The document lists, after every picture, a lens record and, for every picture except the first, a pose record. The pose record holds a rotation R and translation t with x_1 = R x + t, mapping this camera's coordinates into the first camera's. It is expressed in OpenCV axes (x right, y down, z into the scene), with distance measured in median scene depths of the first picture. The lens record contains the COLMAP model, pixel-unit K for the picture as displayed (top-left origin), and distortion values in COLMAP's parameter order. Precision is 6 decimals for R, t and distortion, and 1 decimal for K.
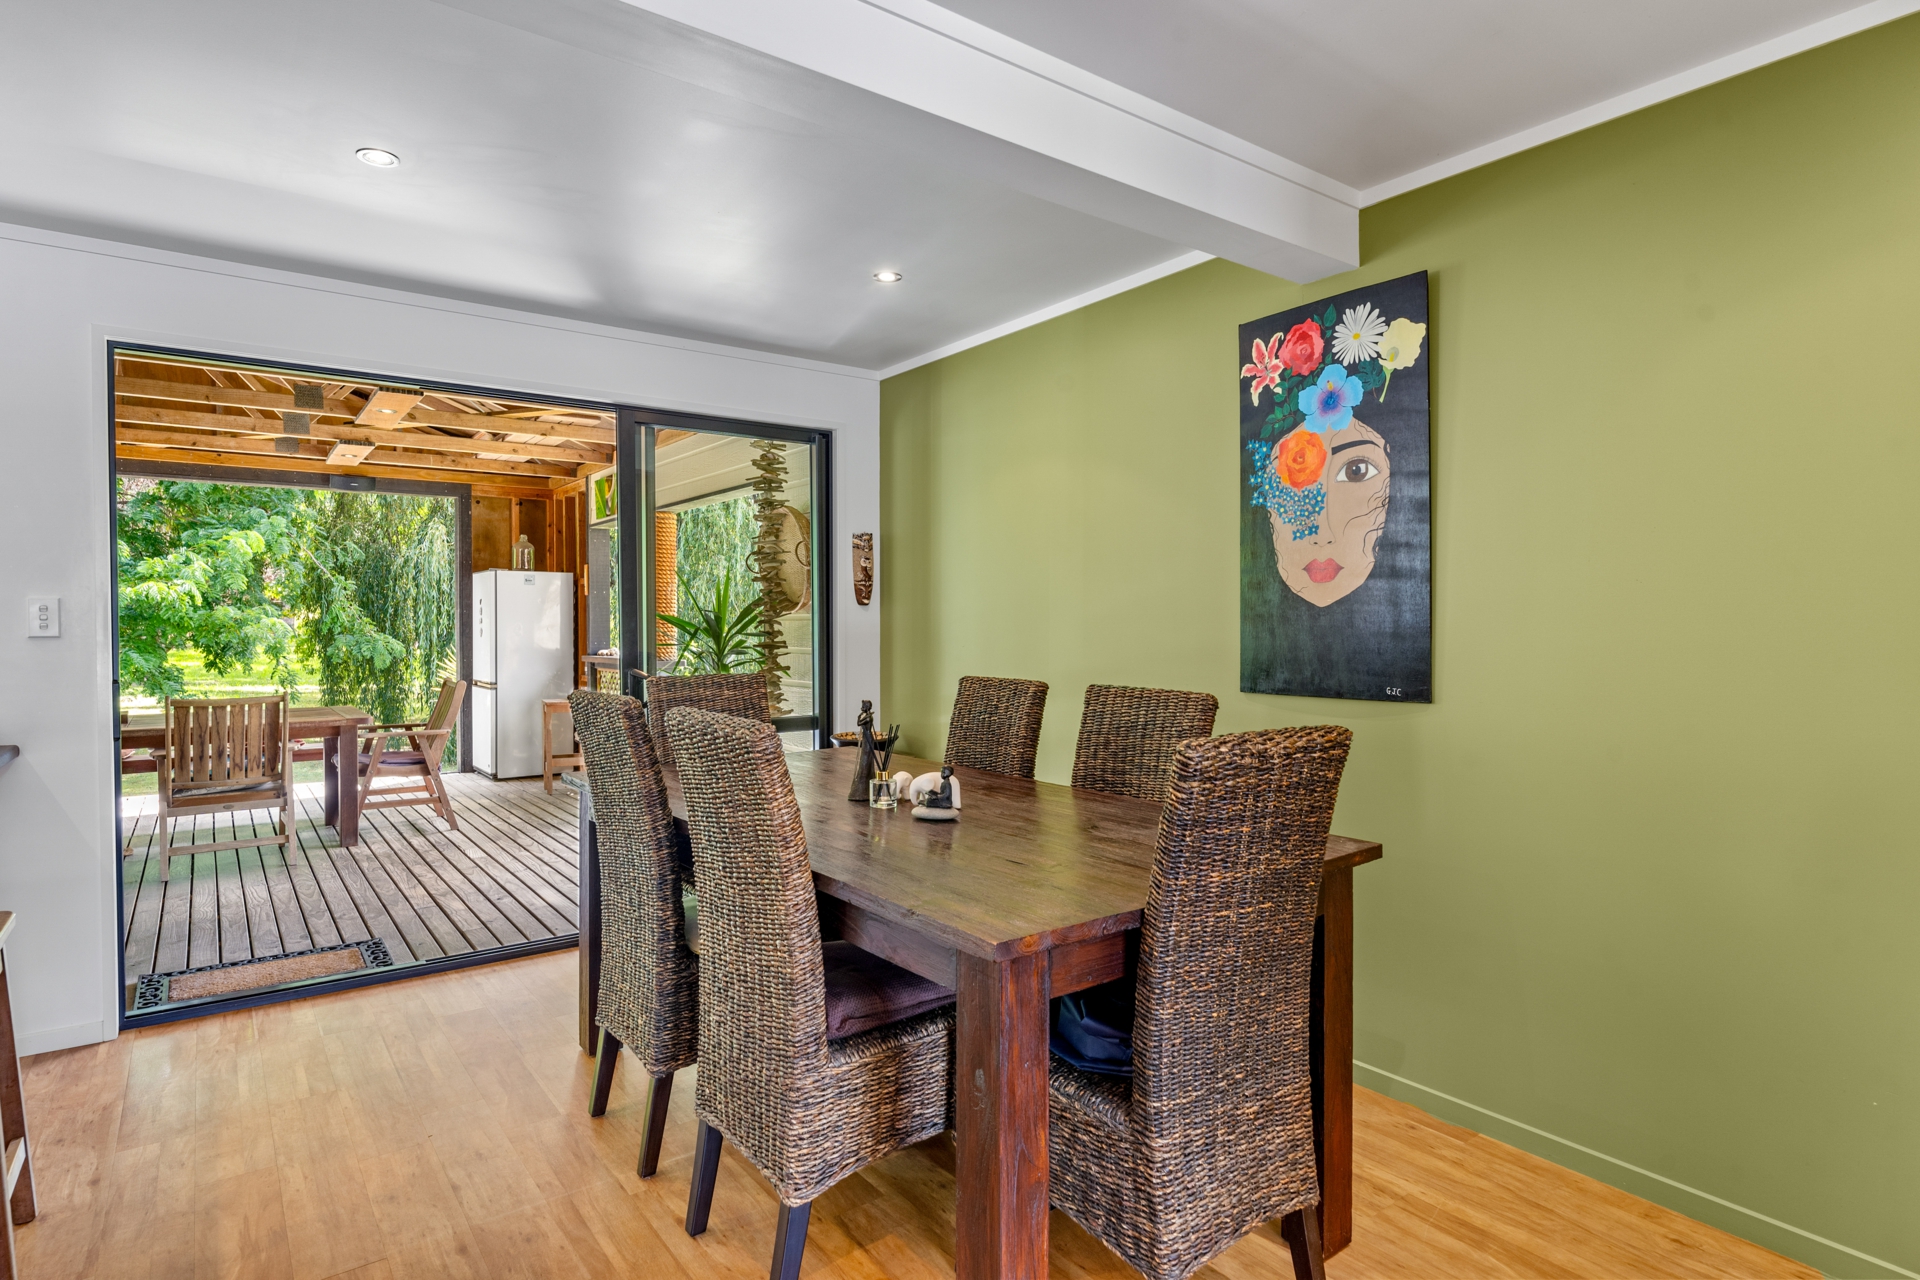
lens RADIAL K [[995.3, 0, 969.2], [0, 995.3, 640.3], [0, 0, 1]] dist [0.000379, -0.000103]
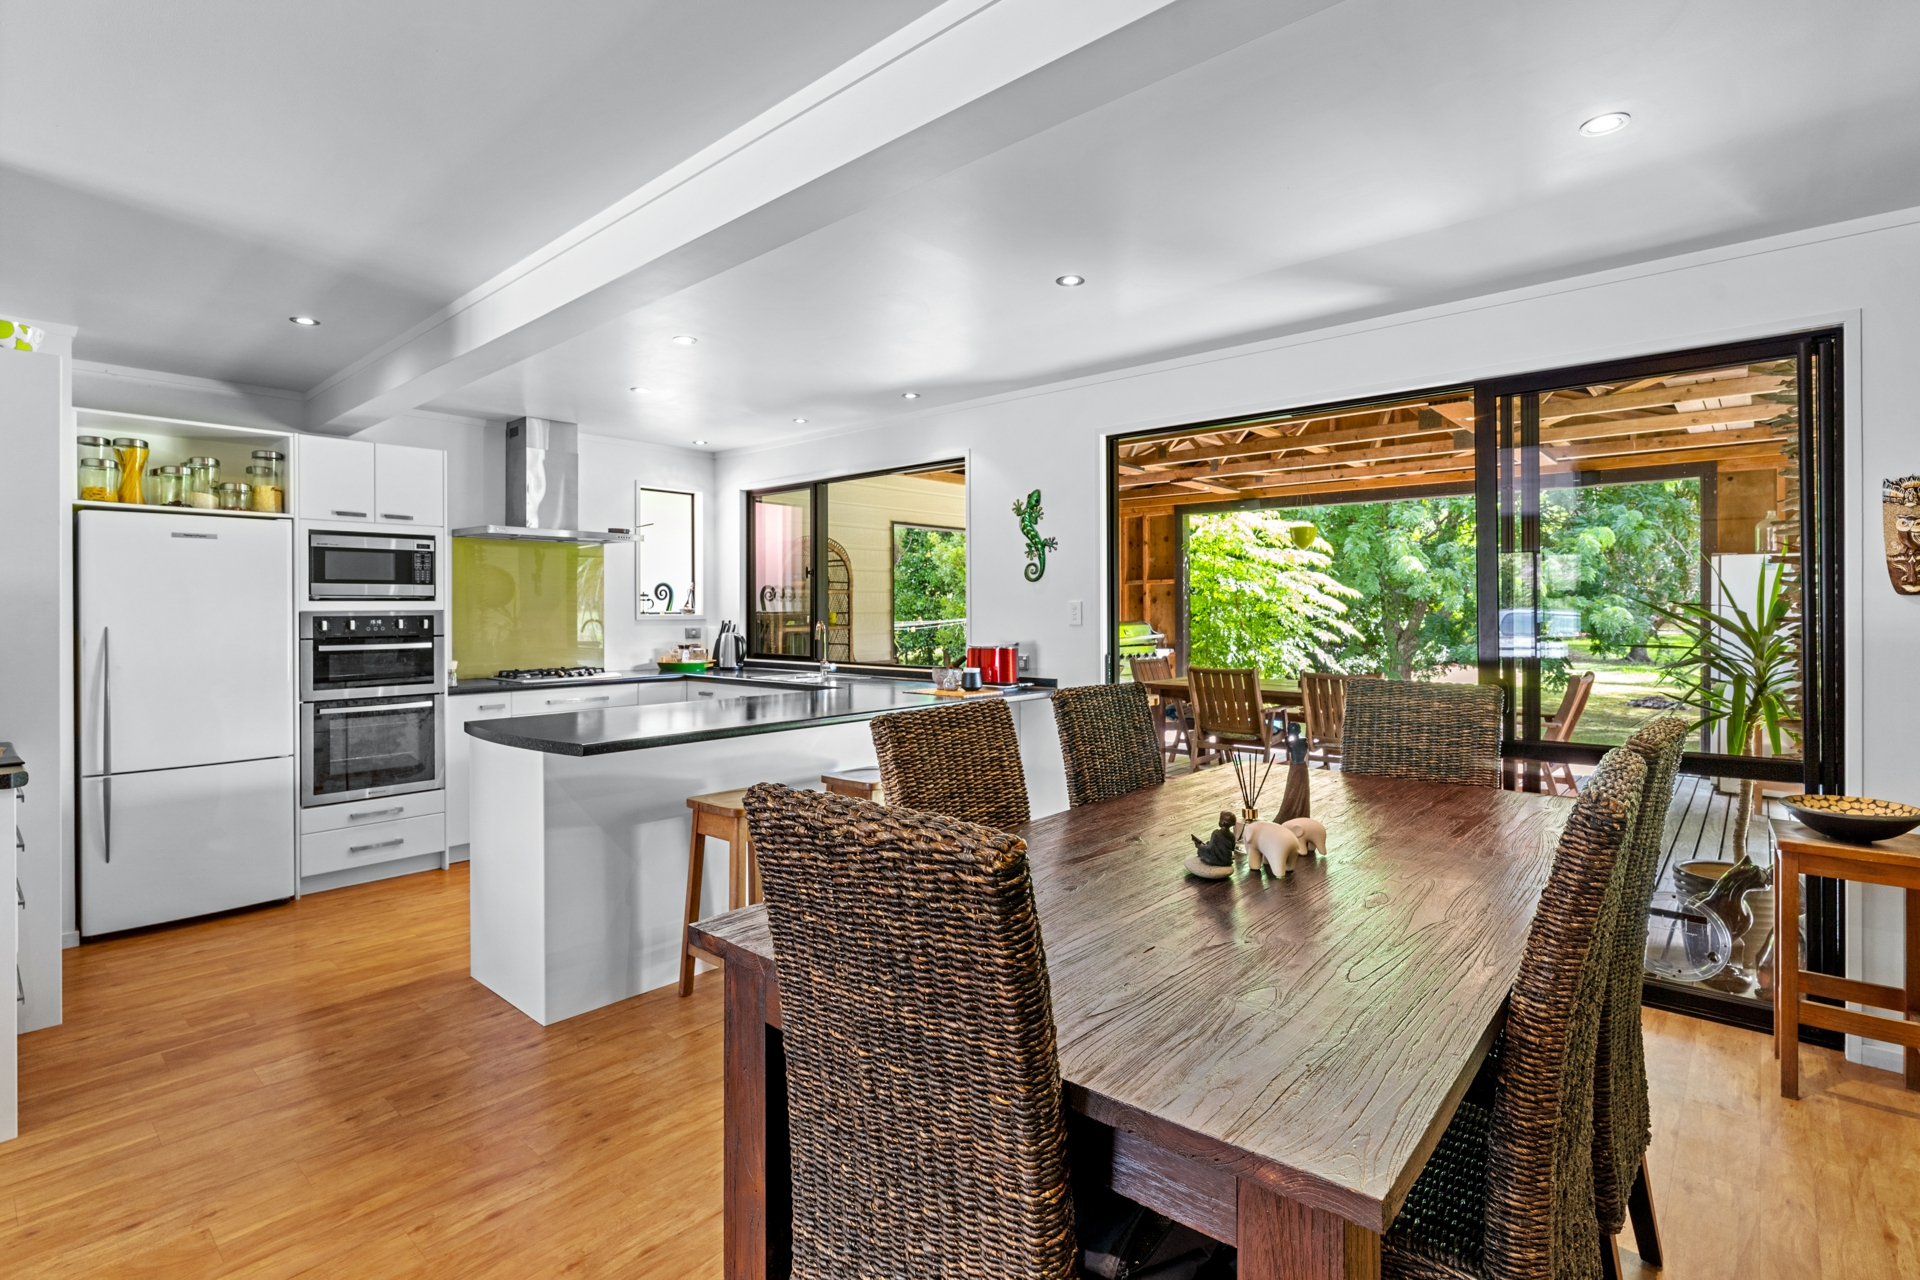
lens RADIAL K [[898.4, 0, 942.9], [0, 898.4, 609.1], [0, 0, 1]] dist [-0.002560, -0.000154]
pose [[0.186706, 0.001714, -0.982414, 0.183380], [-0.018863, 0.999820, -0.001840, -0.008347], [0.982235, 0.018875, 0.186705, 0.182079]]
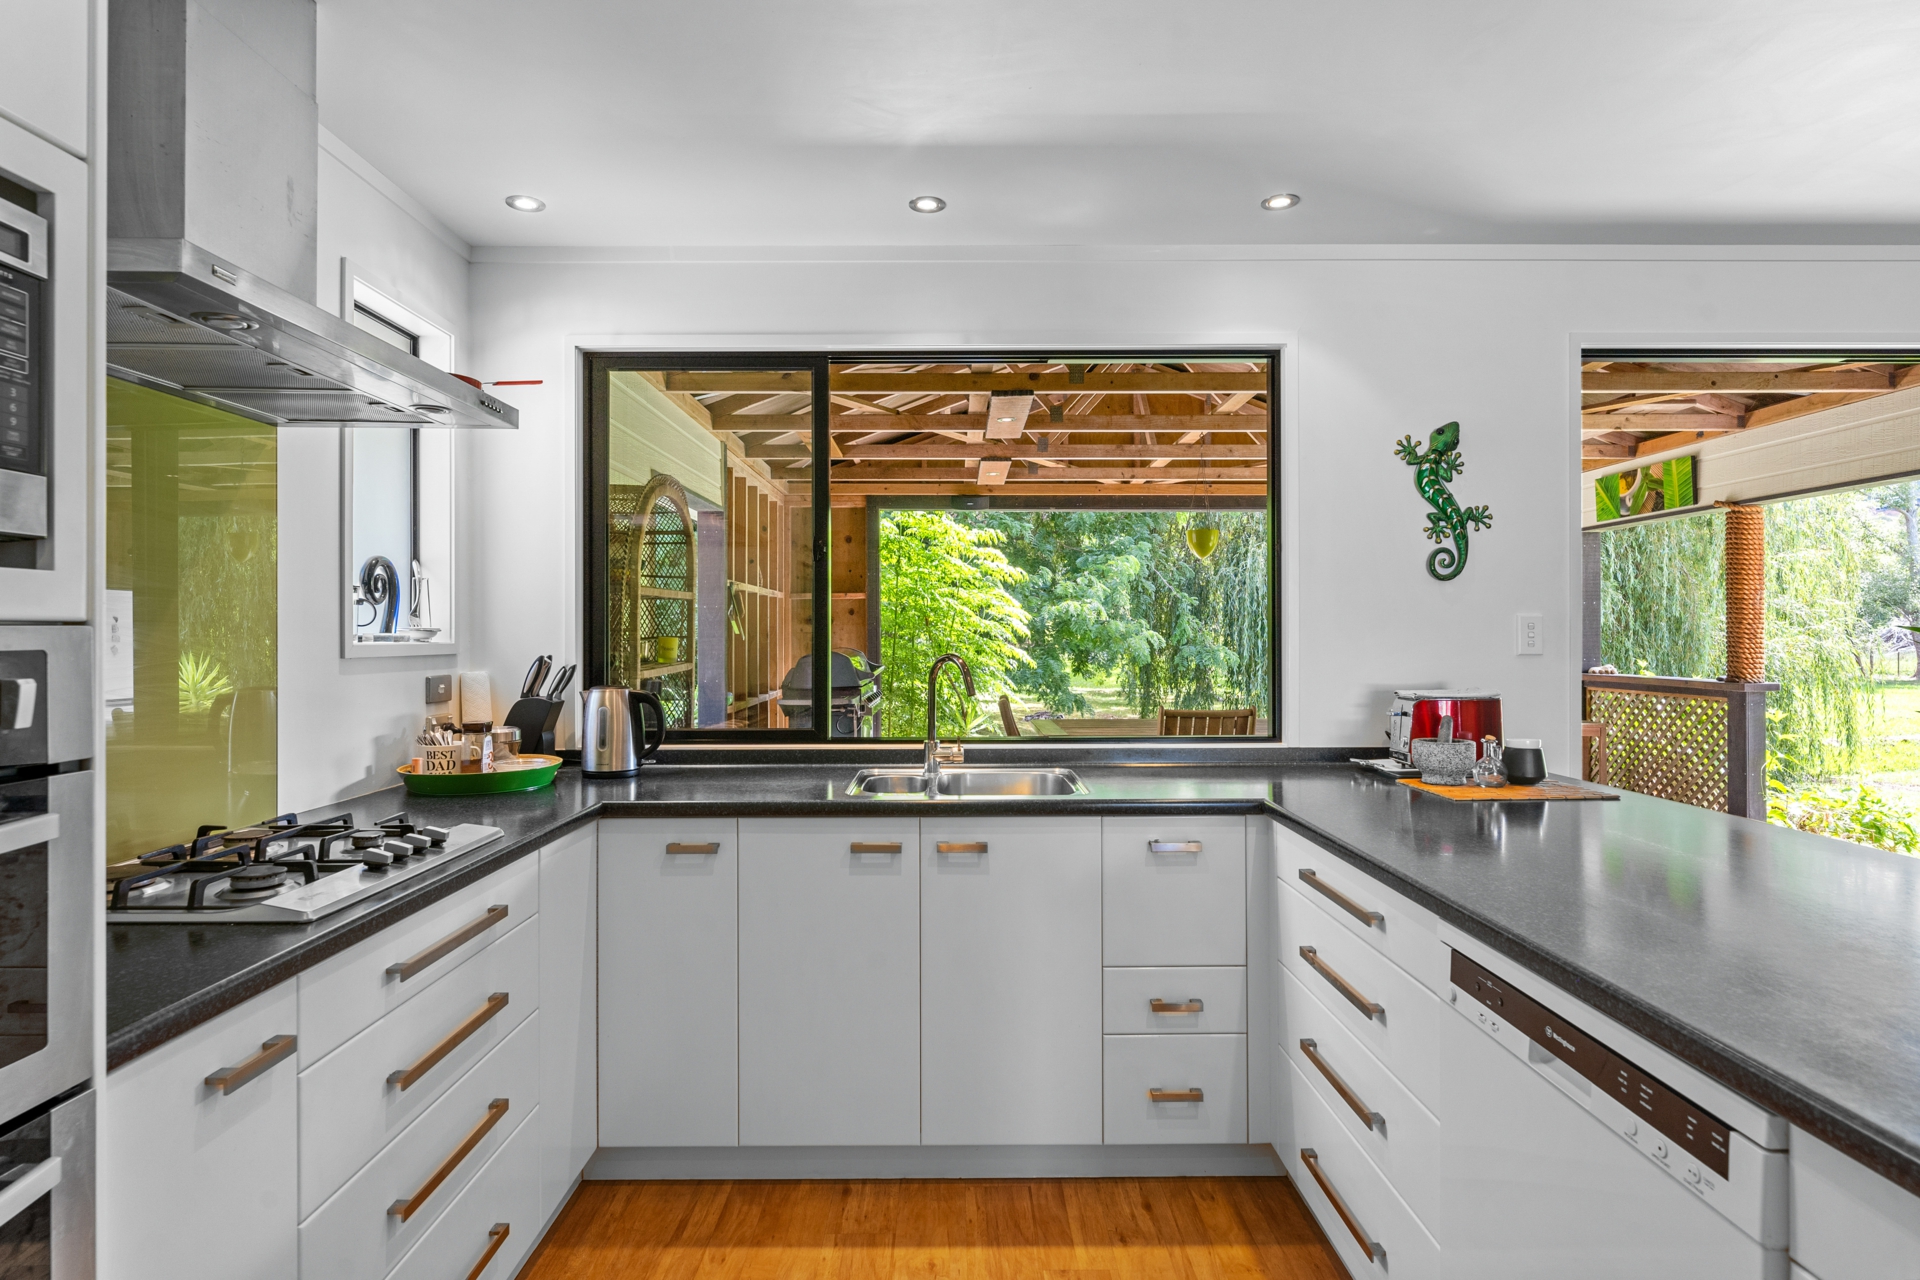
lens RADIAL K [[995.3, 0, 964.2], [0, 995.3, 627.5], [0, 0, 1]] dist [0.000379, -0.000103]
pose [[0.801594, -0.003027, -0.597862, -0.298572], [-0.011483, 0.999725, -0.020458, -0.000900], [0.597759, 0.023264, 0.801338, -0.058897]]
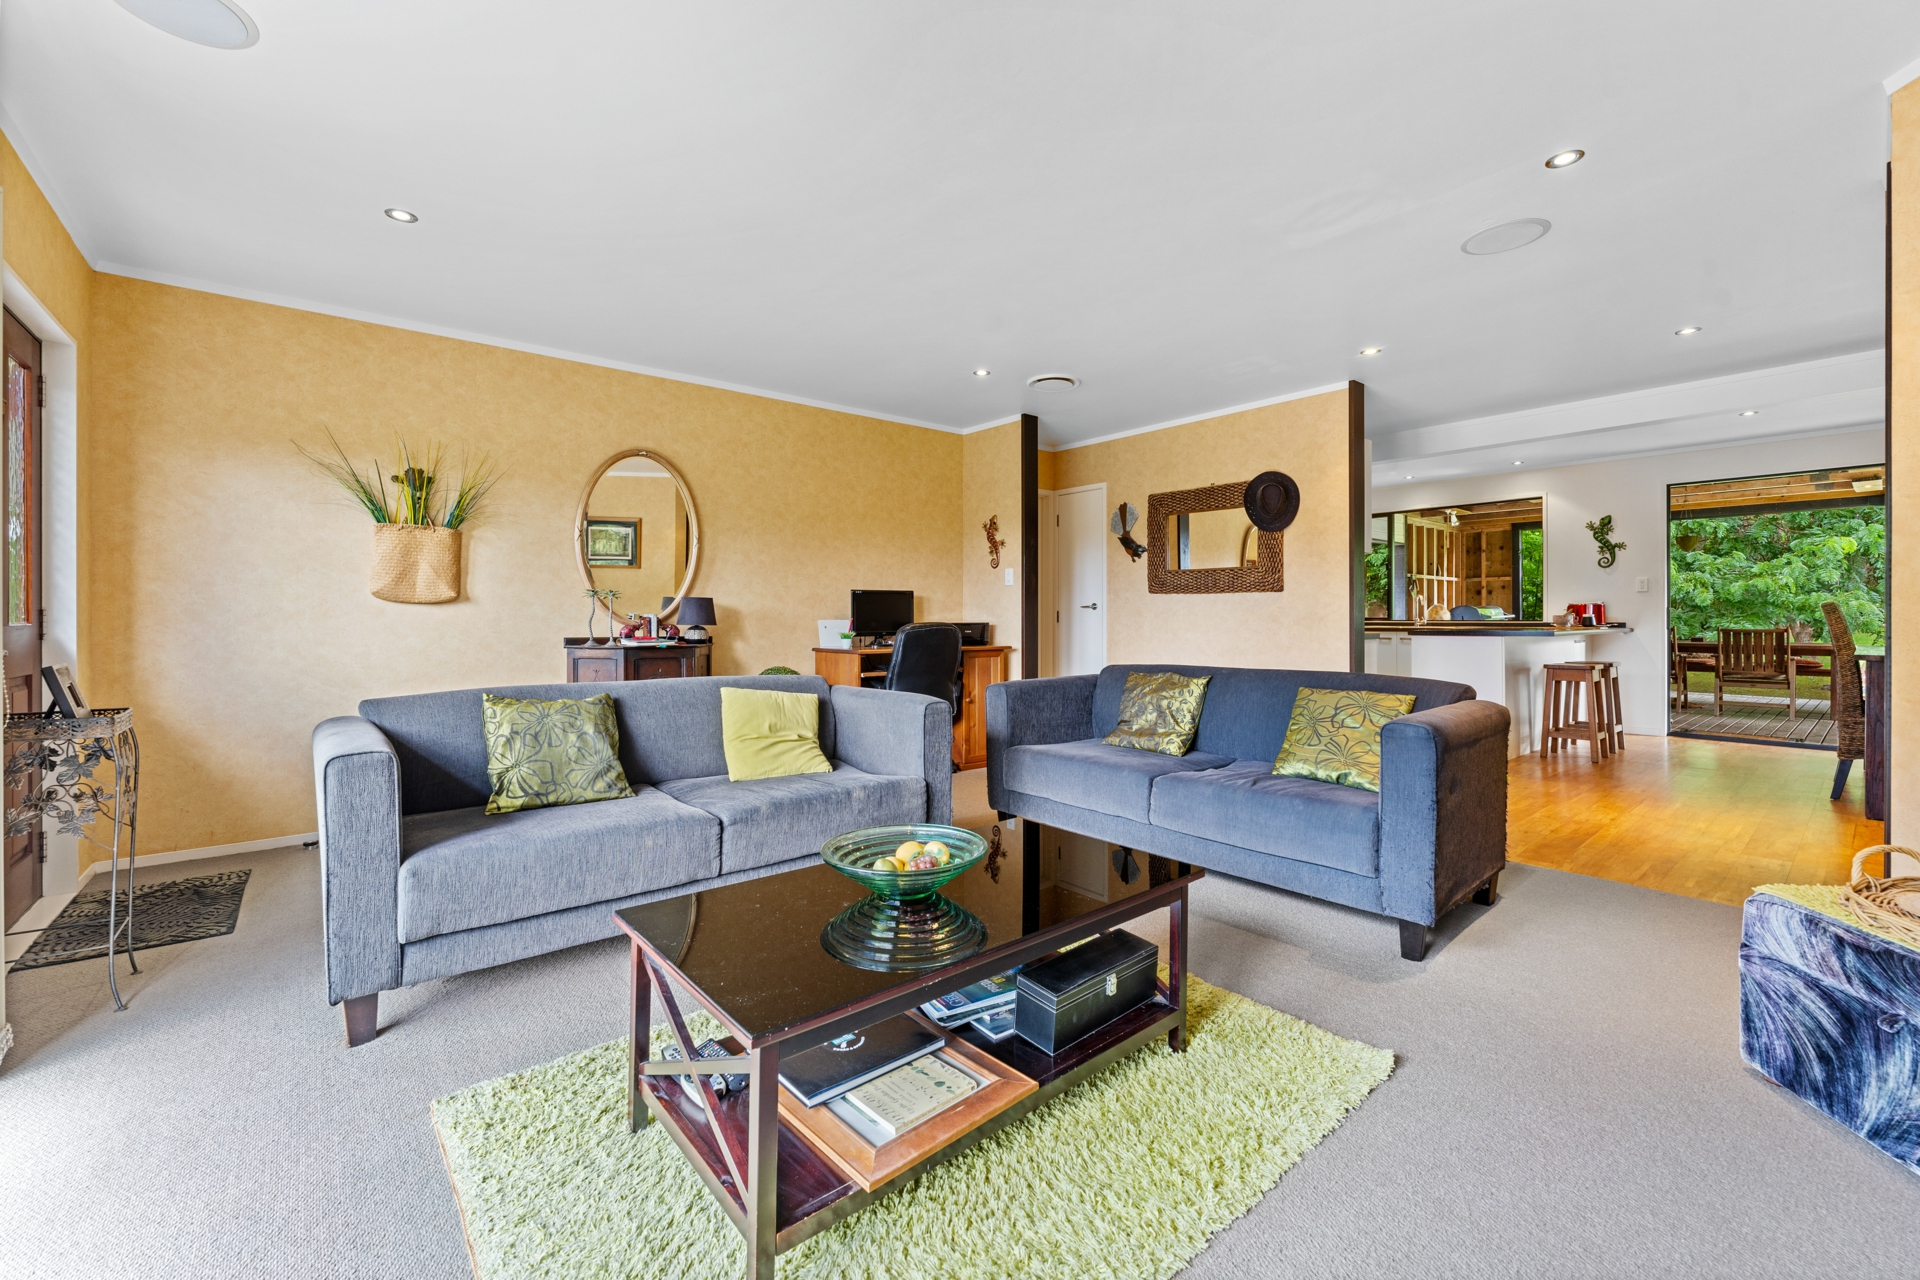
lens RADIAL K [[780.8, 0, 959.4], [0, 780.8, 619.1], [0, 0, 1]] dist [-0.000409, -0.000043]
pose [[0.047361, 0.006644, -0.998856, 0.473950], [-0.024873, 0.999676, 0.005470, 0.043152], [0.998568, 0.024586, 0.047511, -0.424952]]
